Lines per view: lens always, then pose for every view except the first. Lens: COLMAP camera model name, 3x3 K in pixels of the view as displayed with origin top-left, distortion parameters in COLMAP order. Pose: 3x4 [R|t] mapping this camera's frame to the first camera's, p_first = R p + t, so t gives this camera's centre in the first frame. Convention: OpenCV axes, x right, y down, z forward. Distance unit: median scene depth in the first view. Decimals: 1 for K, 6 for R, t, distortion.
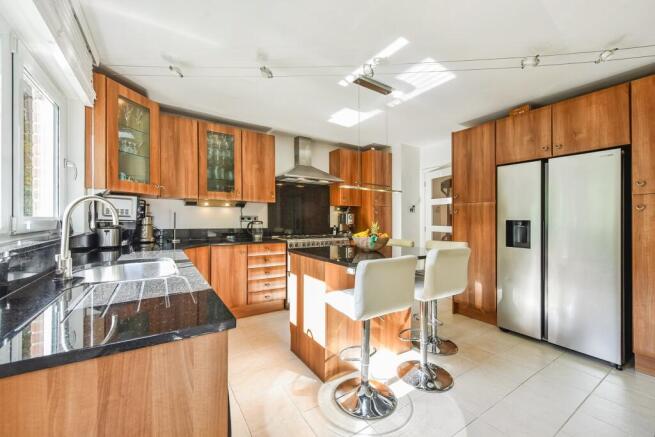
lens RADIAL K [[264.1, 0, 328.0], [0, 264.1, 221.0], [0, 0, 1]] dist [0.000472, -0.000169]
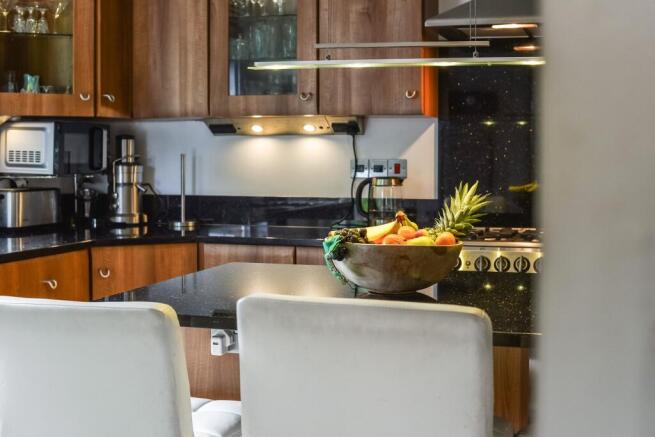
lens RADIAL K [[945.6, 0, 327.5], [0, 945.6, 218.5], [0, 0, 1]] dist [-0.155952, -0.024063]
pose [[0.644612, 0.047361, -0.763041, 0.635772], [-0.005895, 0.998358, 0.056986, -0.016807], [0.764487, -0.032236, 0.643833, 0.248124]]
